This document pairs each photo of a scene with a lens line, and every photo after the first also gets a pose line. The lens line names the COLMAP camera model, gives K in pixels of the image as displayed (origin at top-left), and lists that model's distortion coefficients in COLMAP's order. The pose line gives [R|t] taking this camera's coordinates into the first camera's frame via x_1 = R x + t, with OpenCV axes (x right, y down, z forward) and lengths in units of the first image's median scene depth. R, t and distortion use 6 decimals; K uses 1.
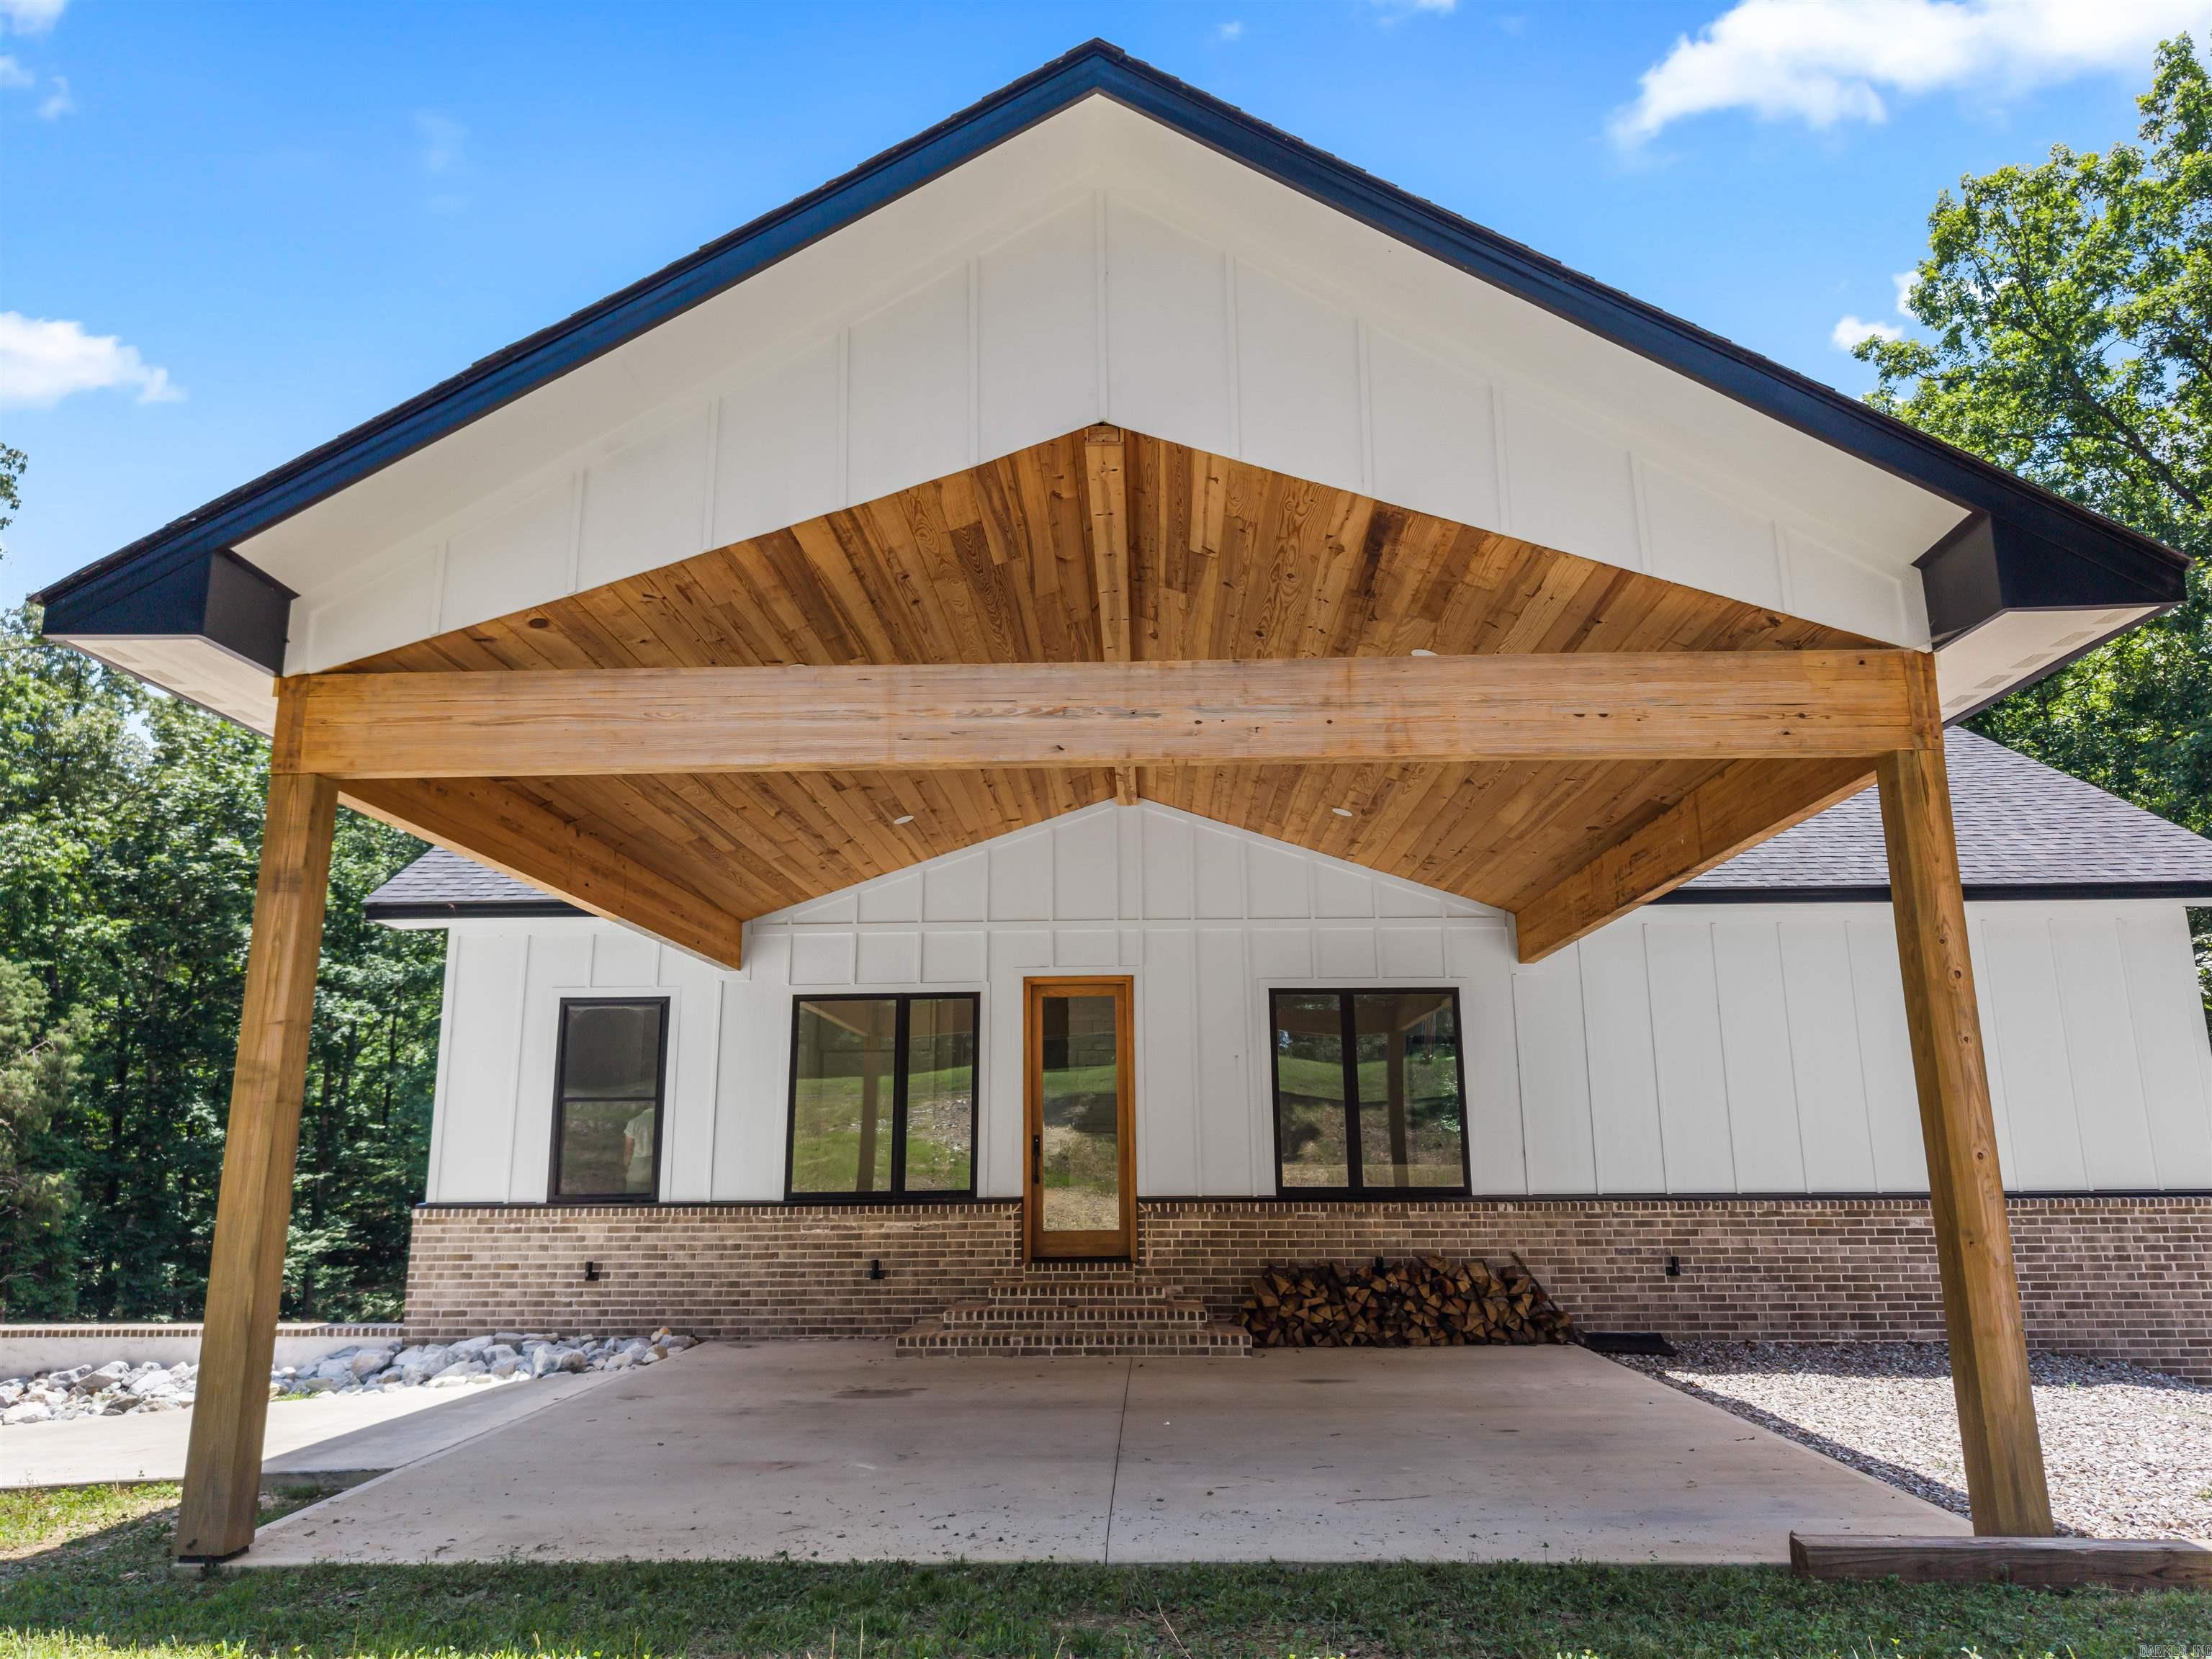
lens RADIAL K [[1471.4, 0, 1106.0], [0, 1471.4, 829.5], [0, 0, 1]] dist [-0.003732, 0.004290]
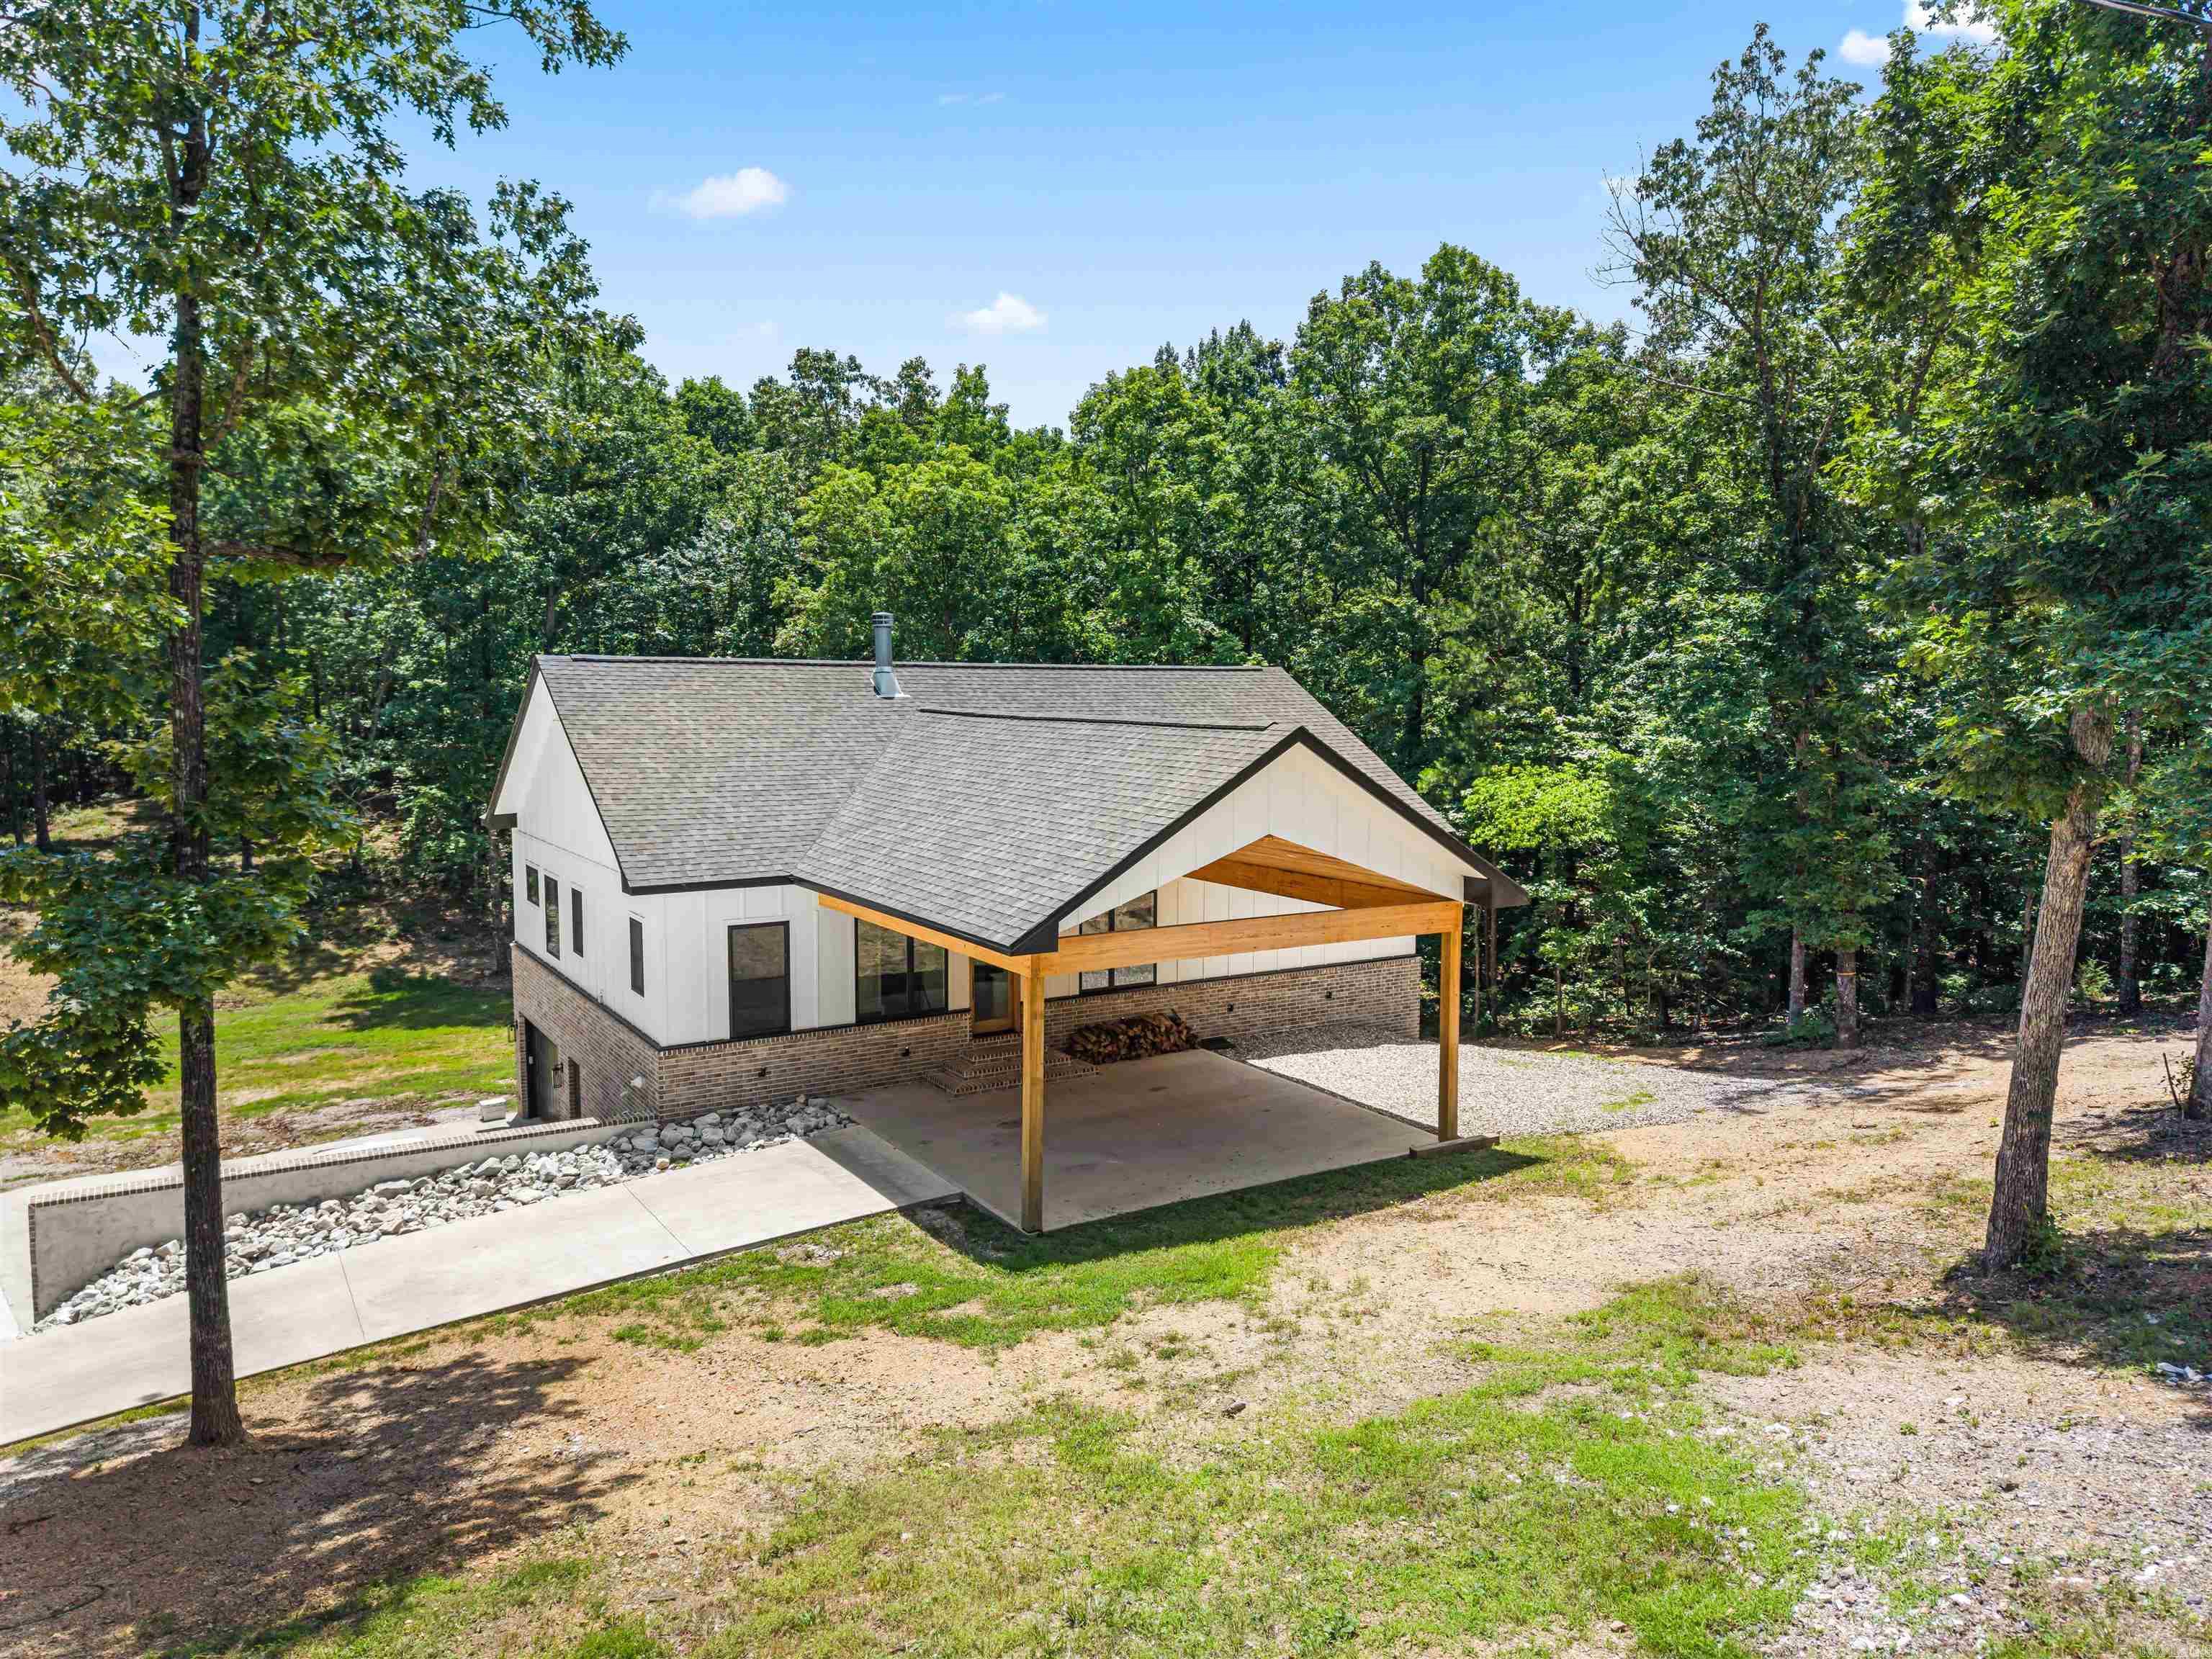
lens RADIAL K [[1514.5, 0, 1104.6], [0, 1514.5, 815.3], [0, 0, 1]] dist [0.112257, -0.282829]
pose [[0.839543, -0.037975, 0.541964, -1.008044], [-0.127996, 0.955650, 0.265237, -0.566016], [-0.528000, -0.292047, 0.797448, -0.653477]]
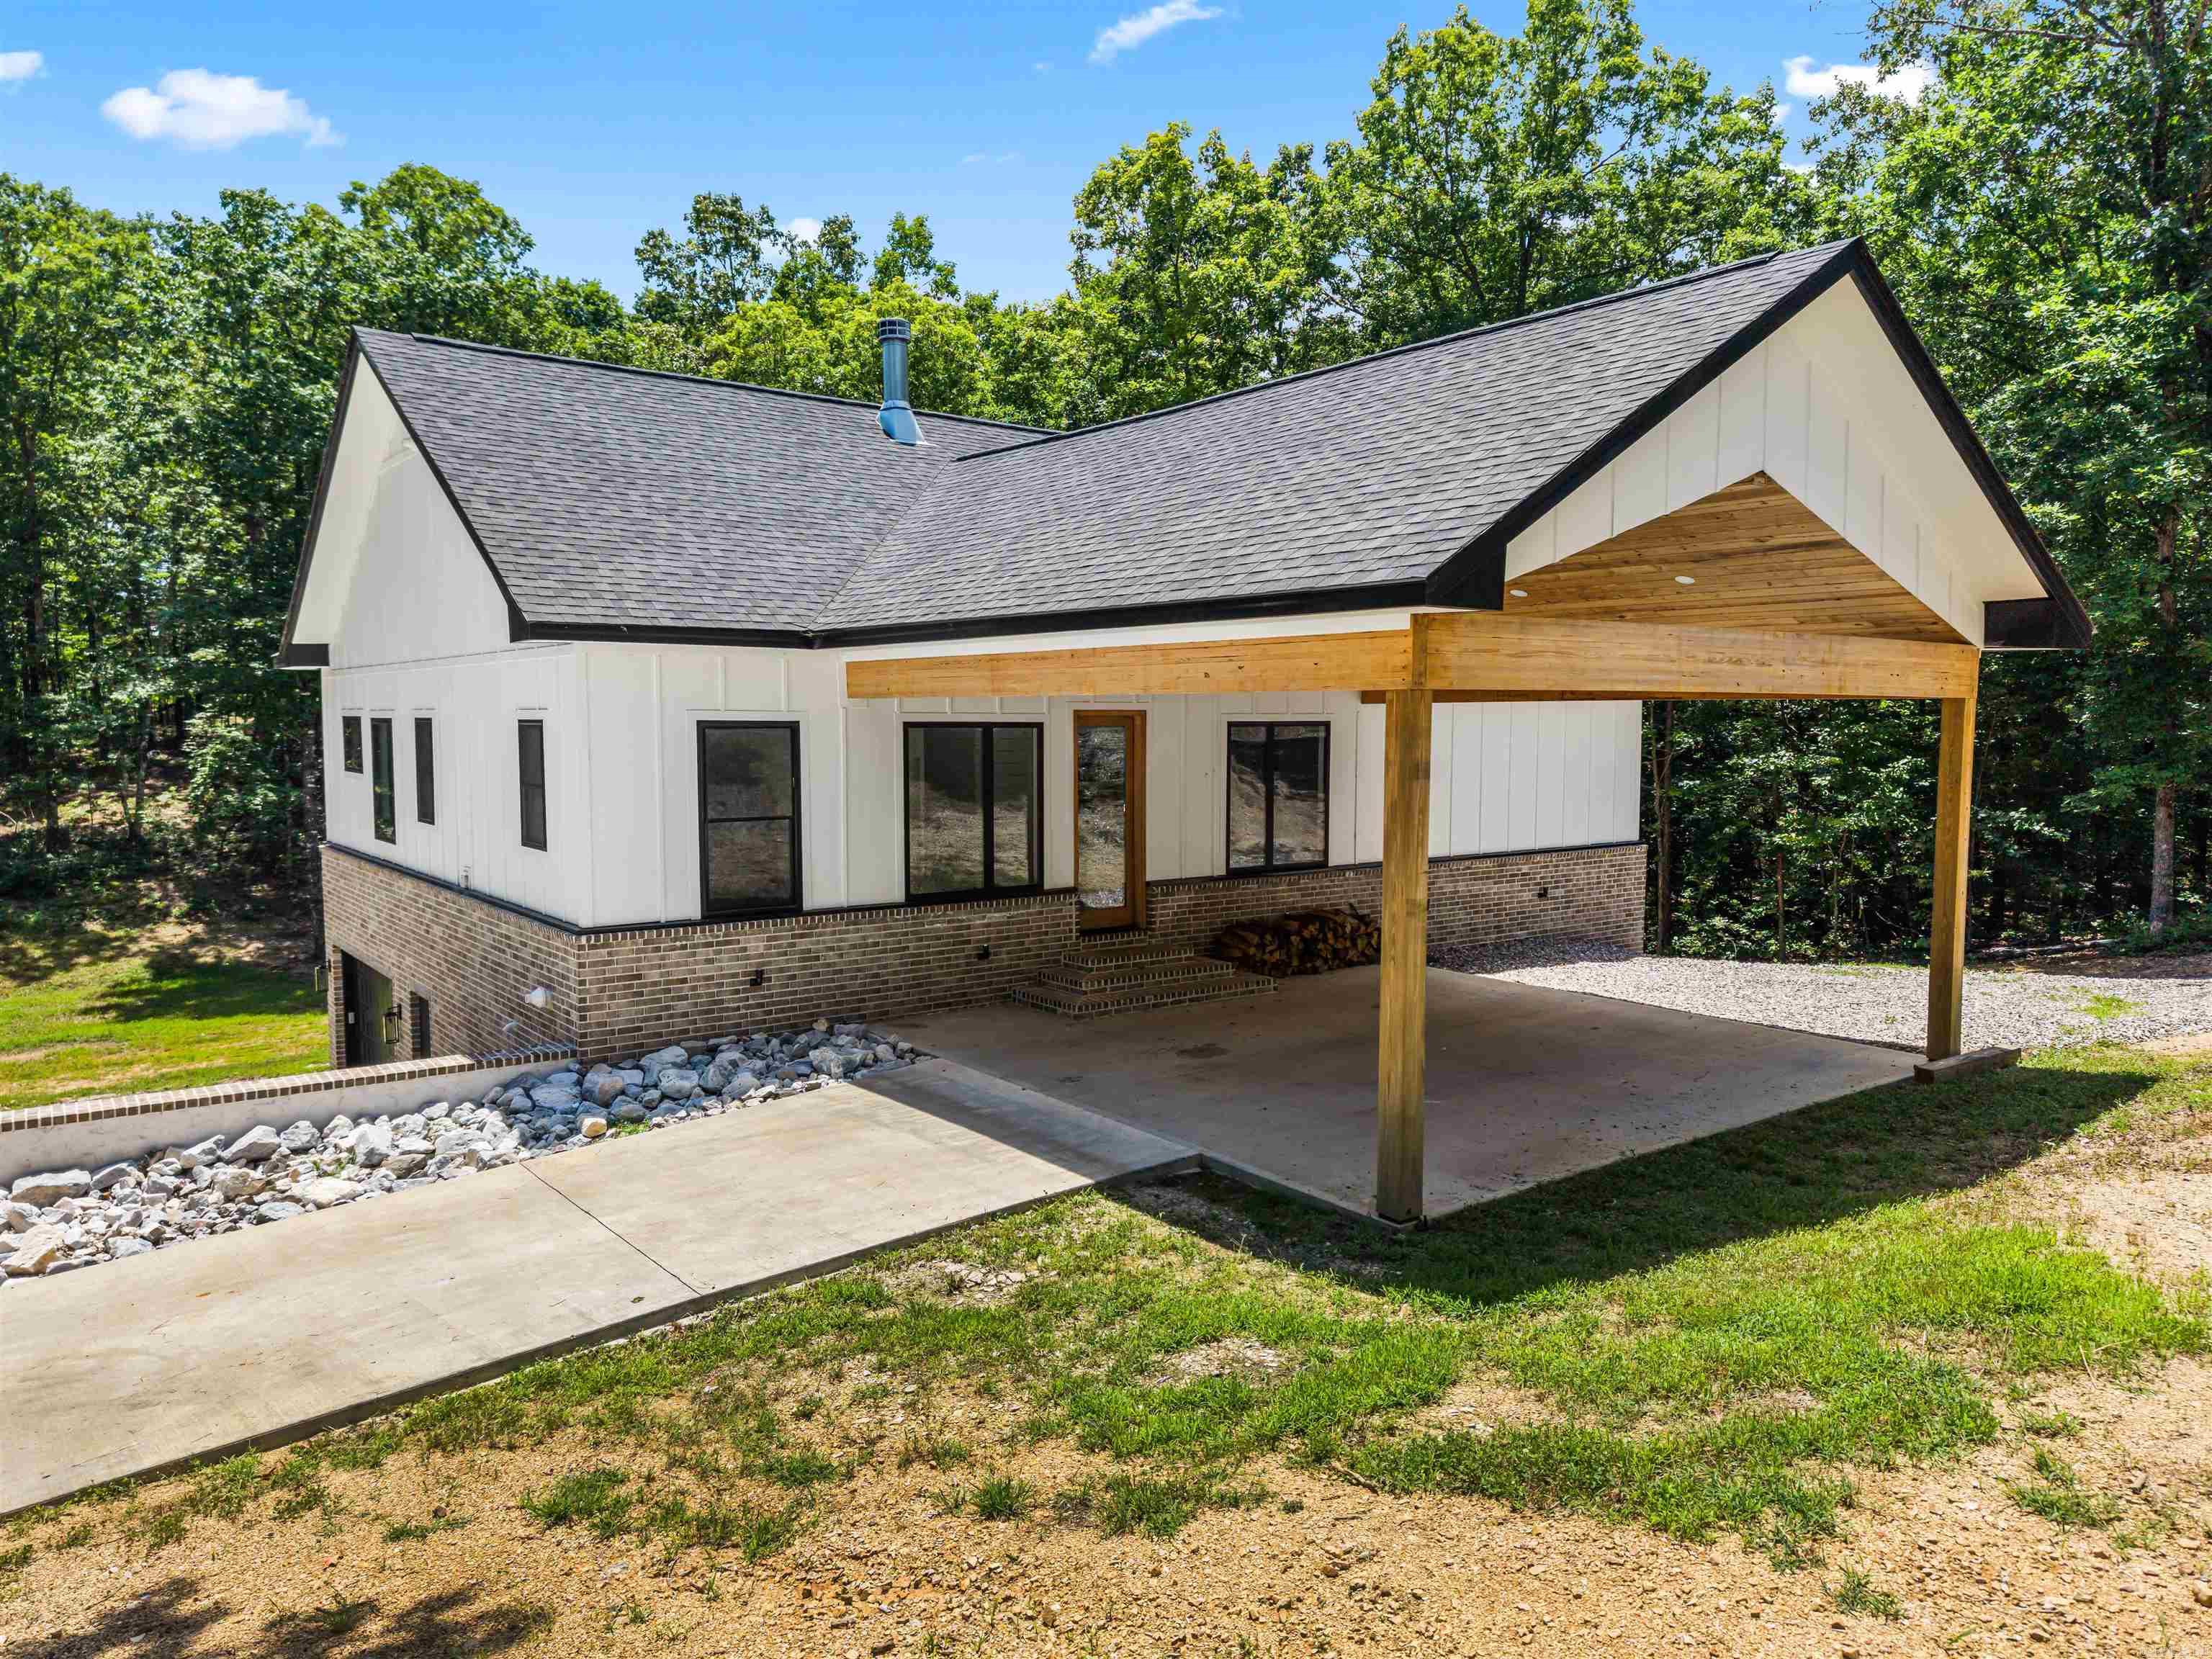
lens RADIAL K [[1489.7, 0, 1106.0], [0, 1489.7, 829.5], [0, 0, 1]] dist [0.049603, -0.076779]
pose [[0.782266, -0.037211, 0.621833, -0.820222], [-0.143168, 0.960755, 0.237598, -0.098358], [-0.606270, -0.274891, 0.746238, 0.061513]]
